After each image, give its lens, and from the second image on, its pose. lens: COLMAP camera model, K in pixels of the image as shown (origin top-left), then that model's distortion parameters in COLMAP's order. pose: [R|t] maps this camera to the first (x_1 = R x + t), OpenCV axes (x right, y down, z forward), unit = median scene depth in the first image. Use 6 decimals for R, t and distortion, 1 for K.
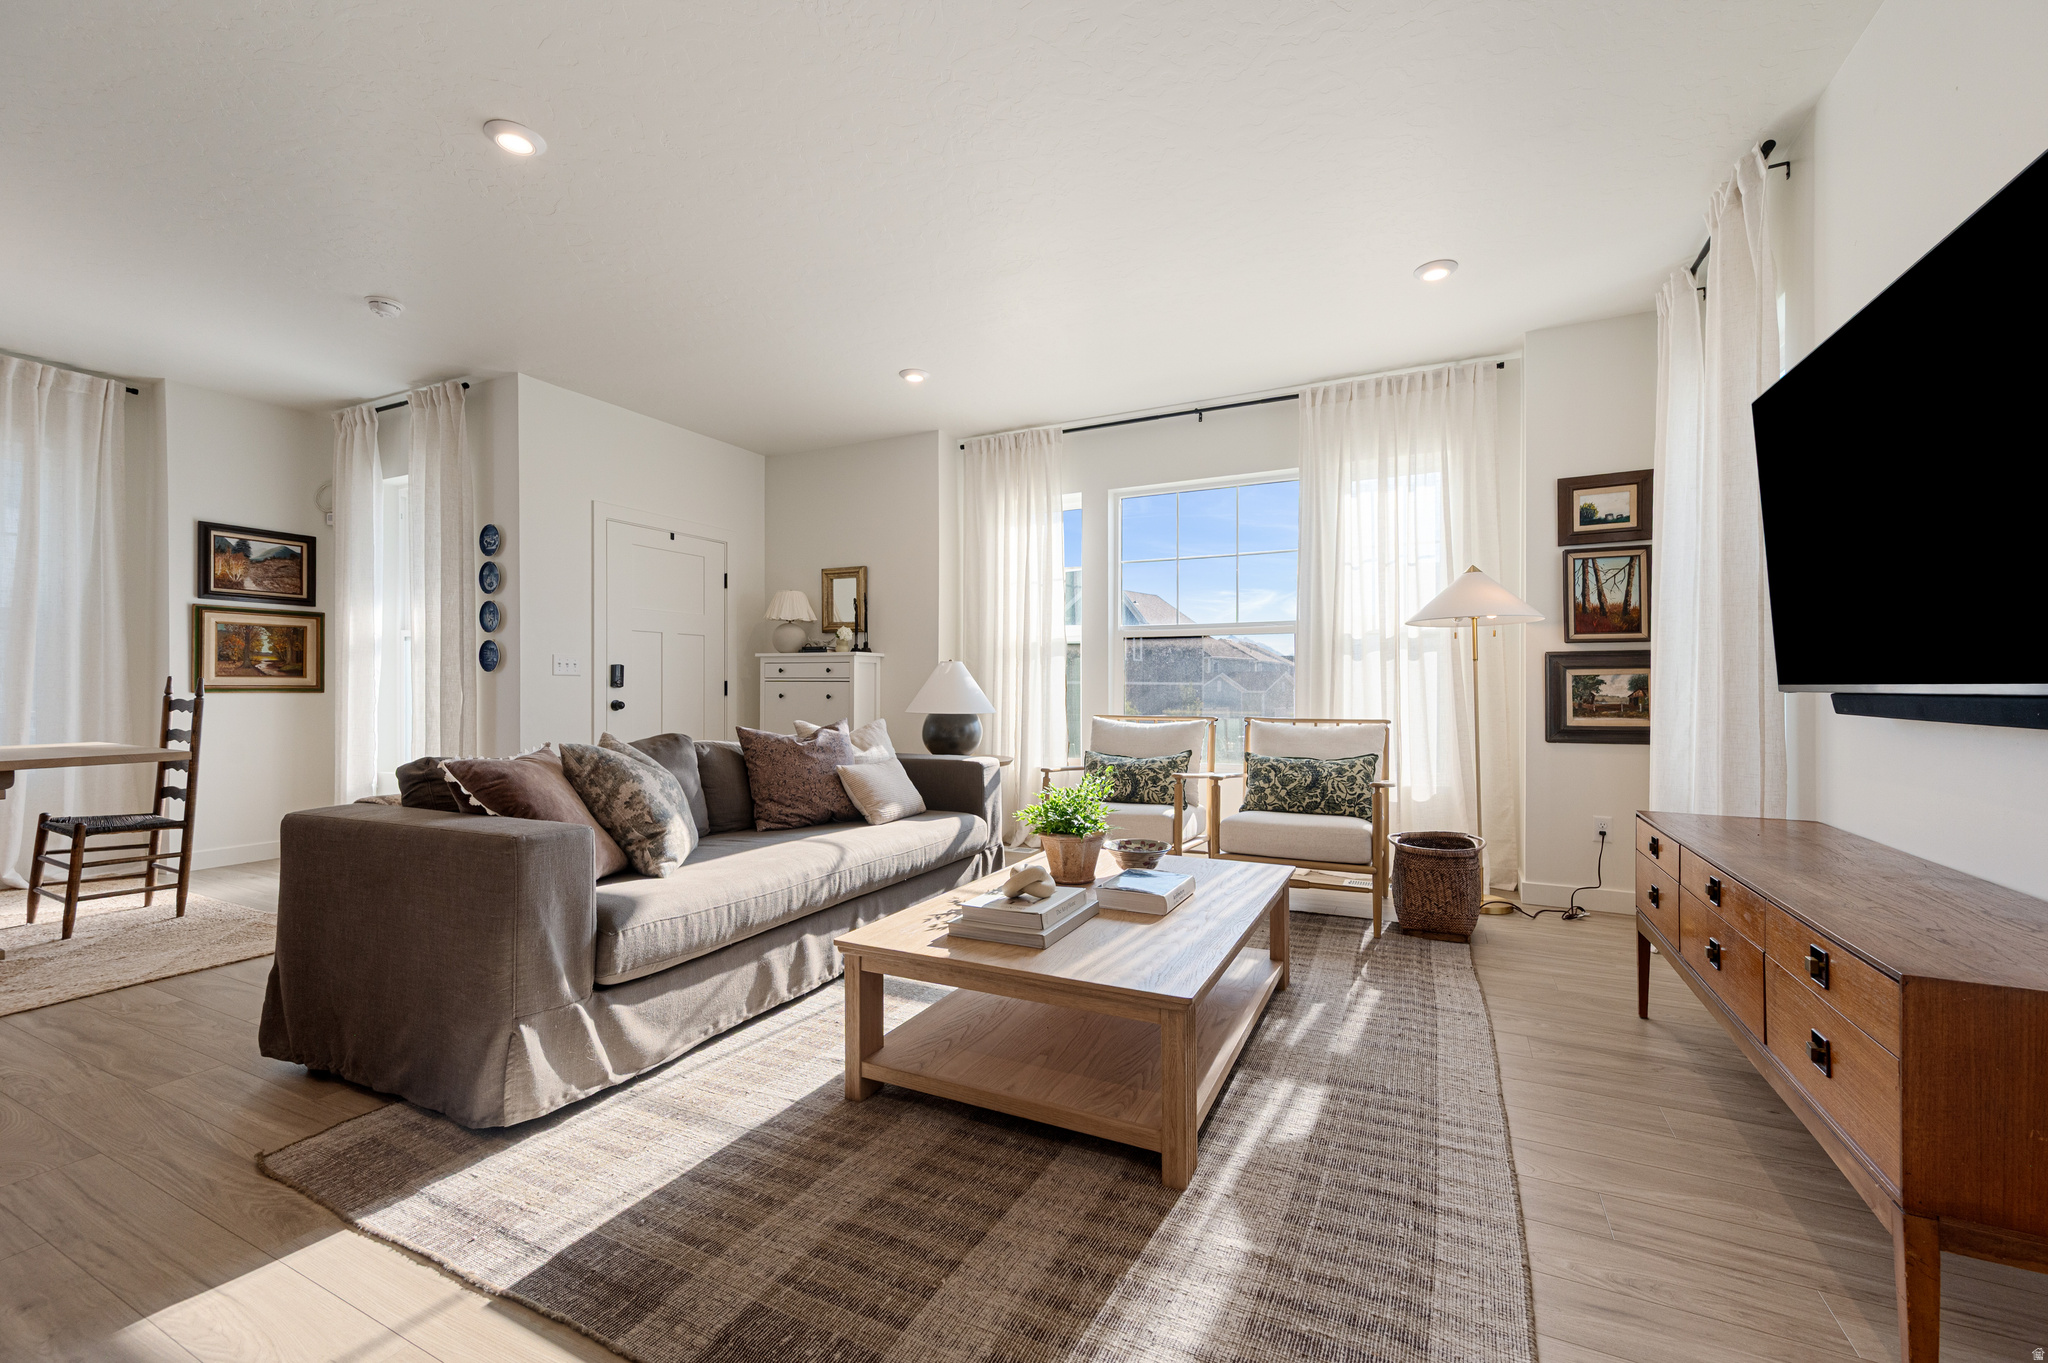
lens RADIAL K [[822.2, 0, 1023.3], [0, 822.2, 682.9], [0, 0, 1]] dist [0.016256, -0.000108]
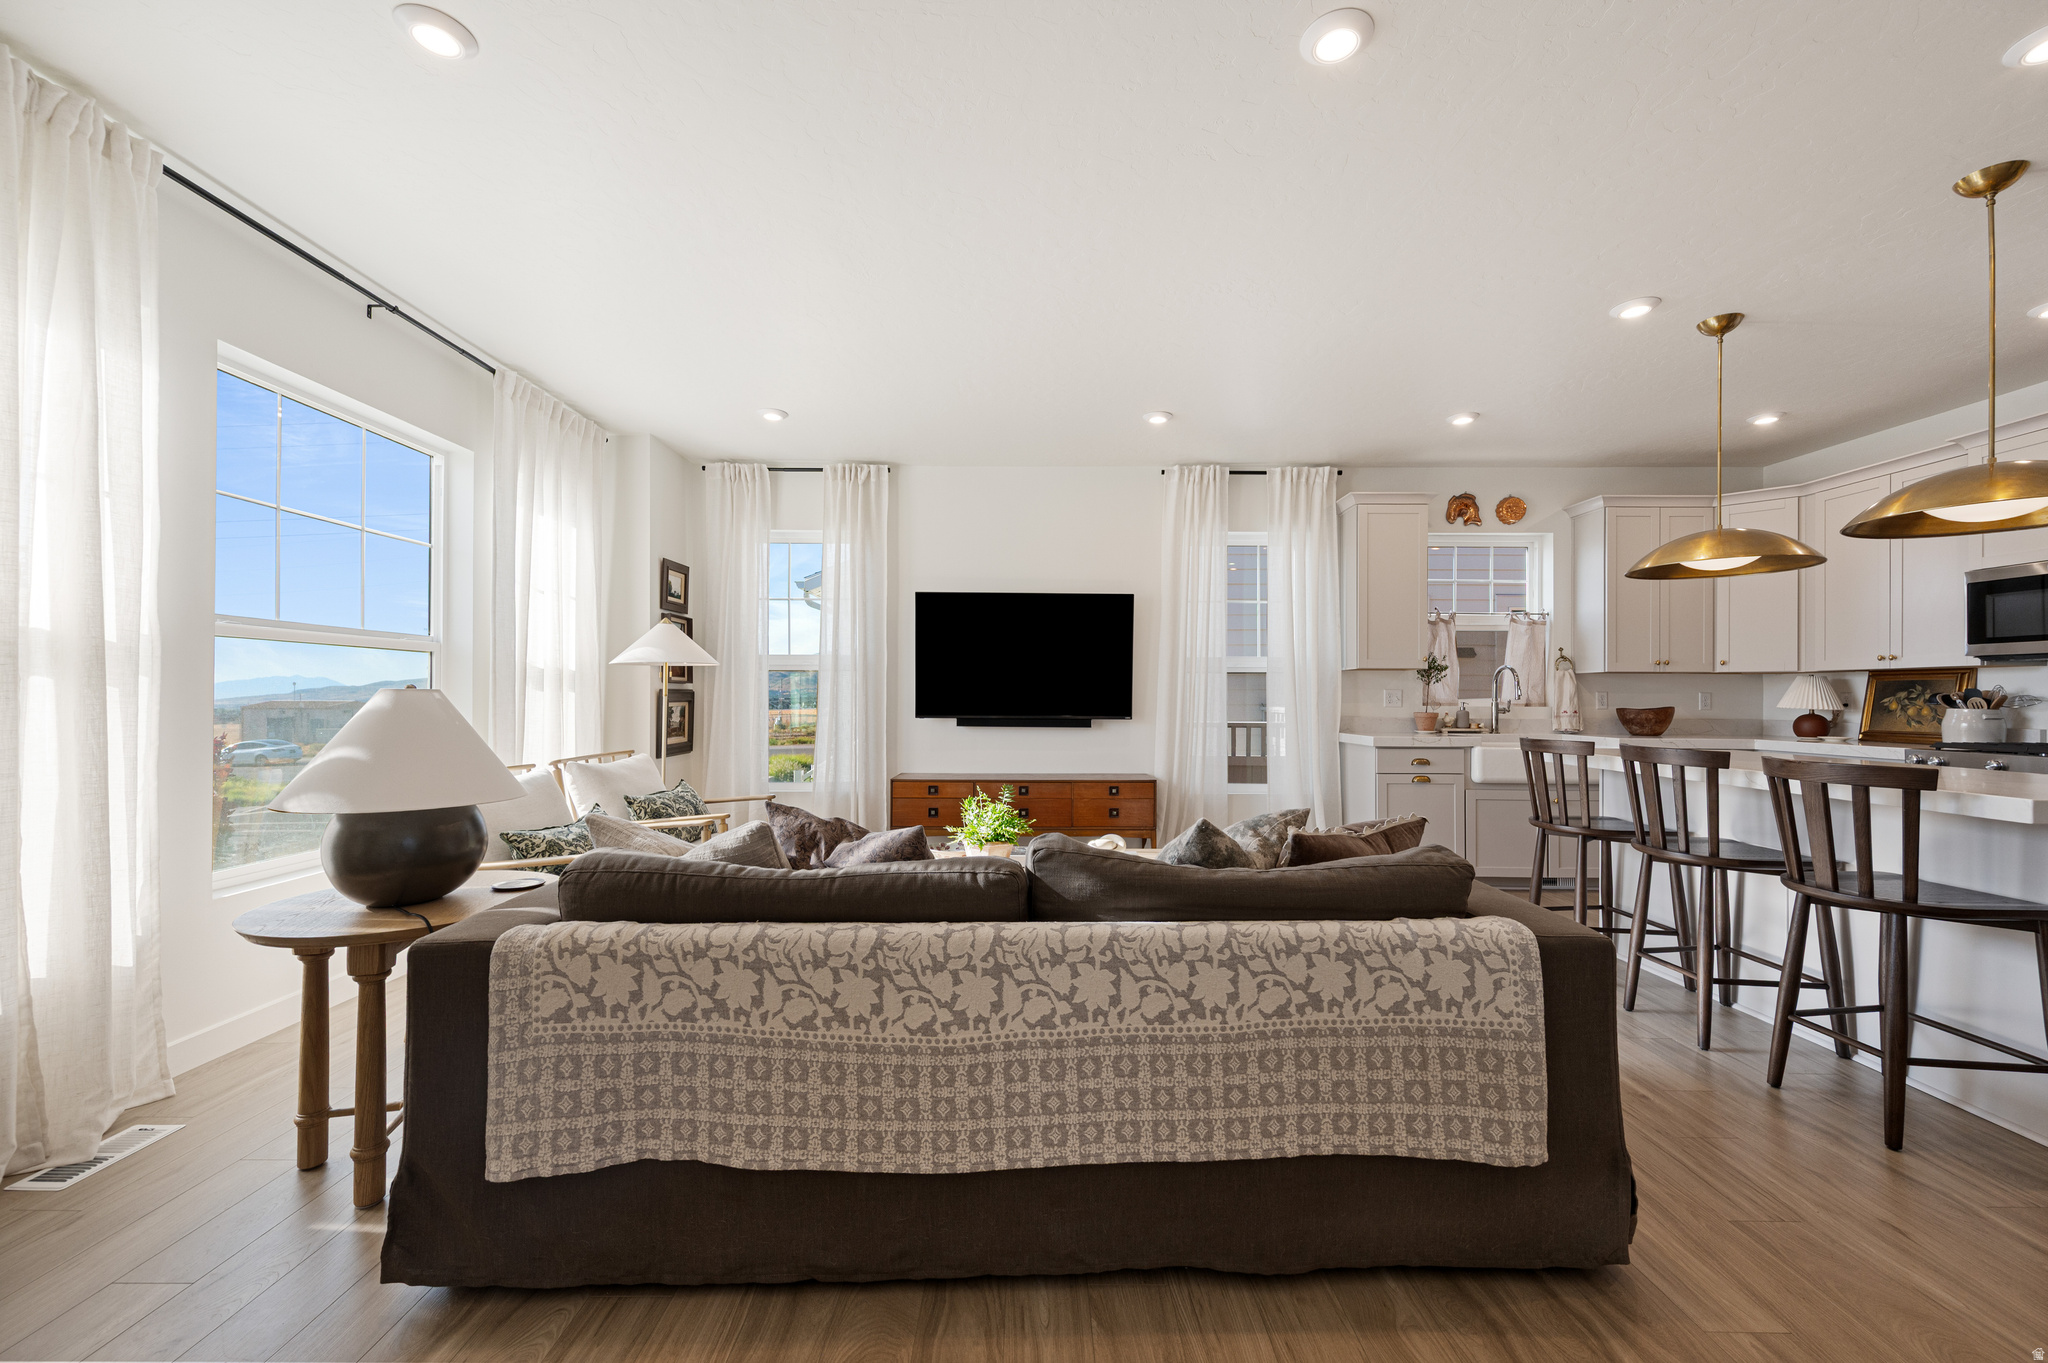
lens RADIAL K [[822.2, 0, 1023.5], [0, 822.2, 696.9], [0, 0, 1]] dist [0.016256, -0.000108]
pose [[-0.441627, 0.005878, 0.897179, -1.423734], [-0.009544, 0.999891, -0.011249, -0.028975], [-0.897148, -0.013530, -0.441523, 1.911294]]
